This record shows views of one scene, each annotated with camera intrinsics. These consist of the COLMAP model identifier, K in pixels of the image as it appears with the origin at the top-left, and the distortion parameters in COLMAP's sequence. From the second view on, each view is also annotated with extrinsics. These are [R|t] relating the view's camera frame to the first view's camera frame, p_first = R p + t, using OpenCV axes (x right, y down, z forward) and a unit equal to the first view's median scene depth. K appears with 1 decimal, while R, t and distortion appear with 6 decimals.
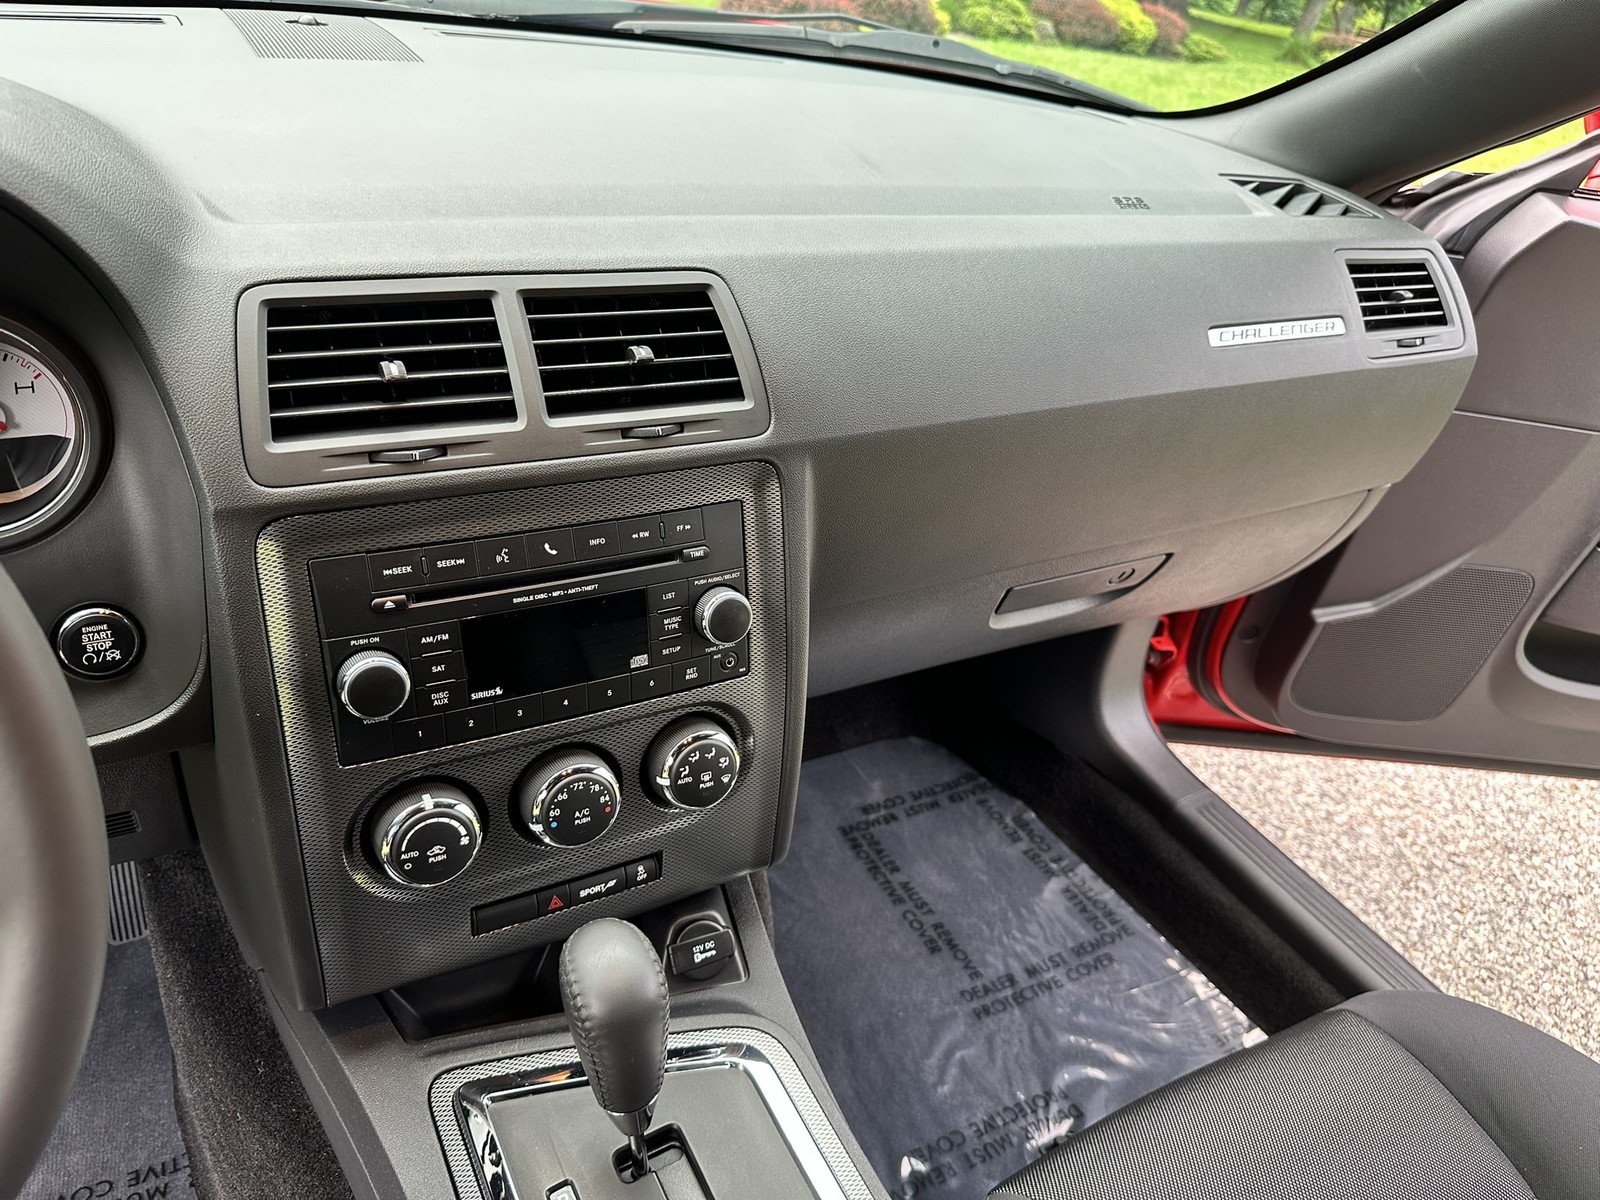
lens RADIAL K [[1126.2, 0, 798.5], [0, 1126.2, 607.4], [0, 0, 1]] dist [0.116073, -0.242225]
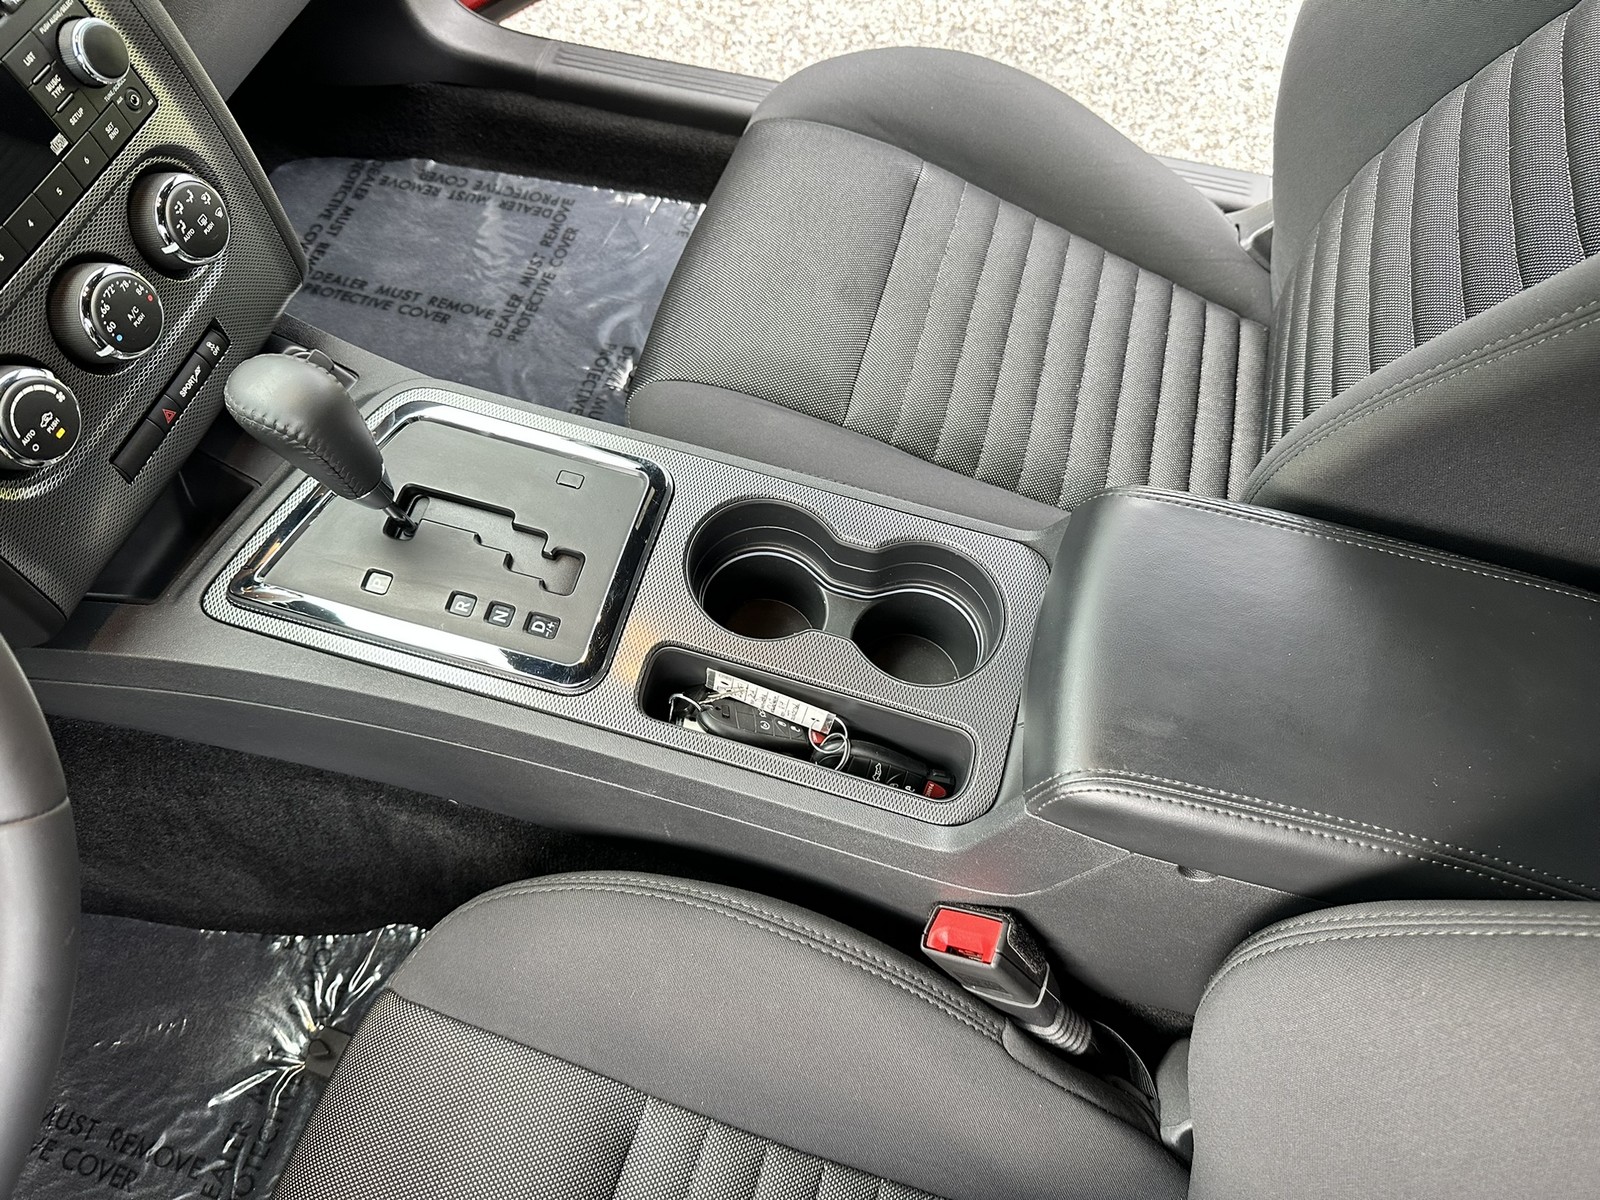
lens RADIAL K [[1148.1, 0, 804.2], [0, 1148.1, 594.9], [0, 0, 1]] dist [-0.004579, -0.011549]
pose [[0.694811, -0.666544, 0.270106, -0.215927], [0.444514, 0.693249, 0.567286, 0.045131], [-0.565372, -0.274090, 0.777965, -0.176544]]
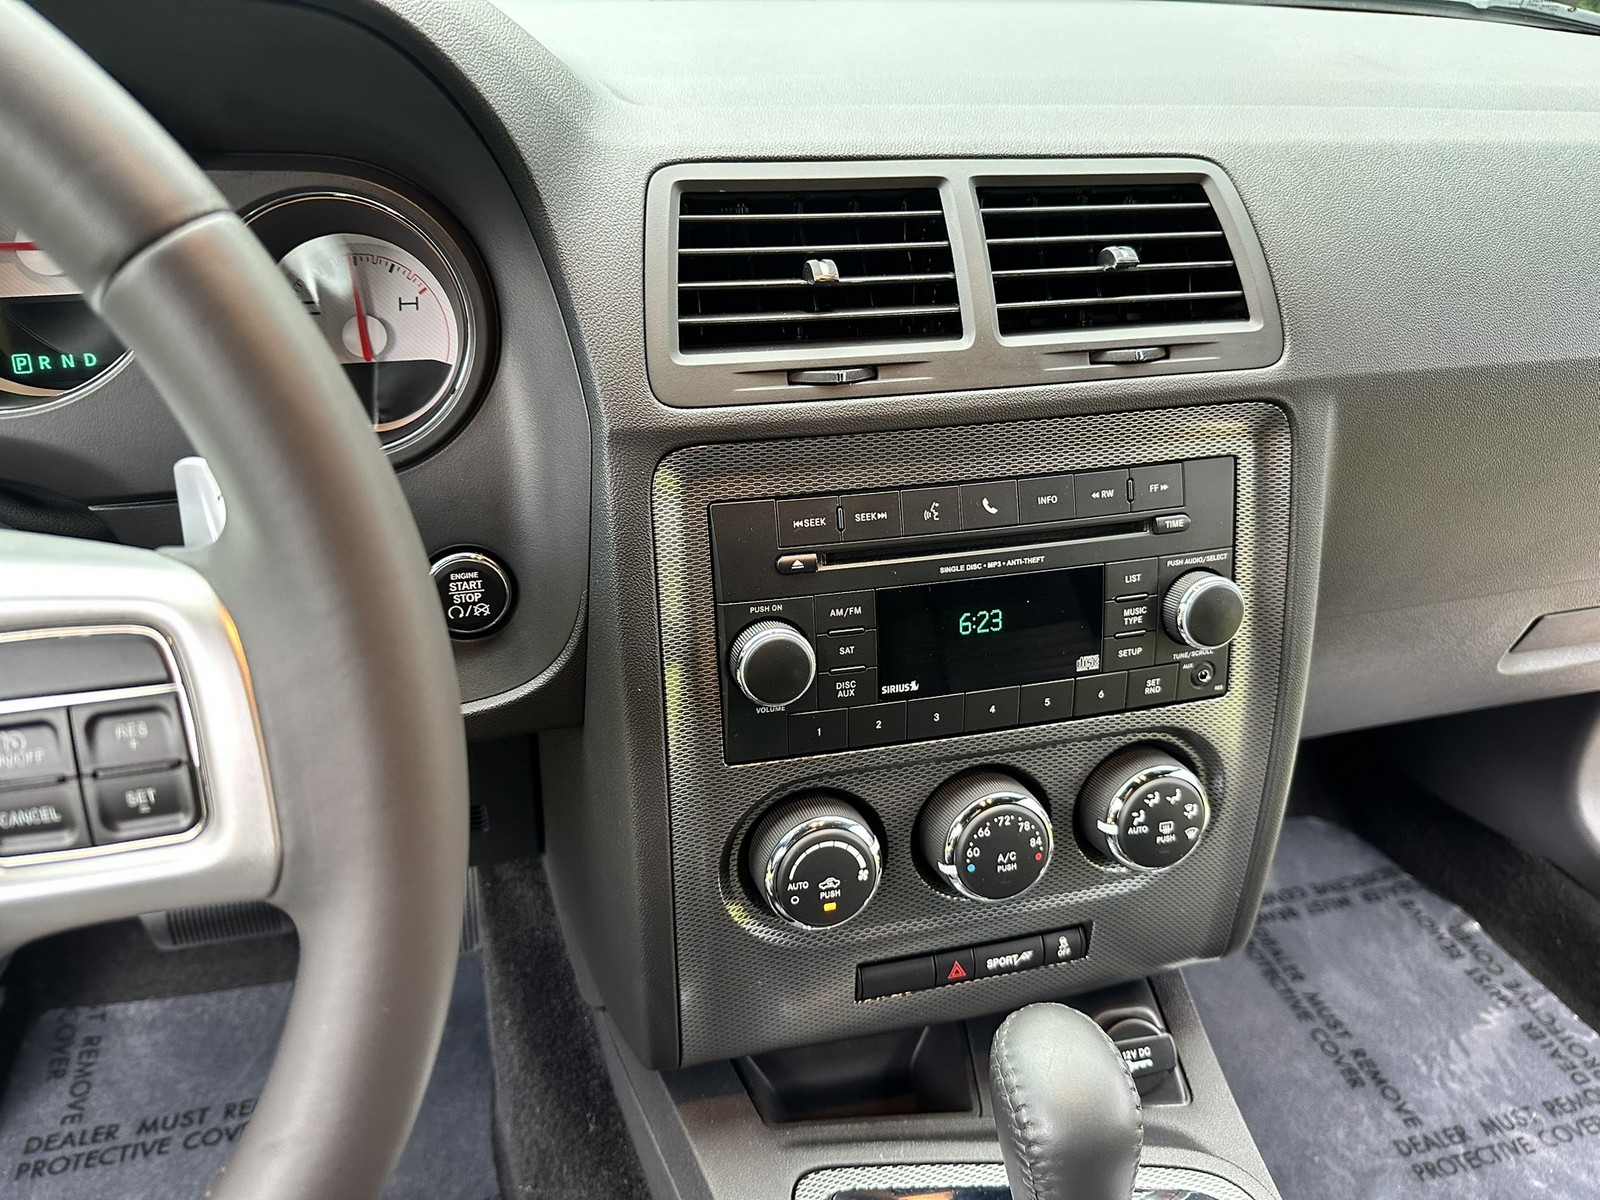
lens RADIAL K [[1127.7, 0, 789.4], [0, 1127.7, 593.4], [0, 0, 1]] dist [0.074654, -0.113469]
pose [[0.965181, 0.036925, -0.258964, -0.140044], [-0.054359, 0.996688, -0.060485, 0.057875], [0.255873, 0.072456, 0.963991, 0.209840]]
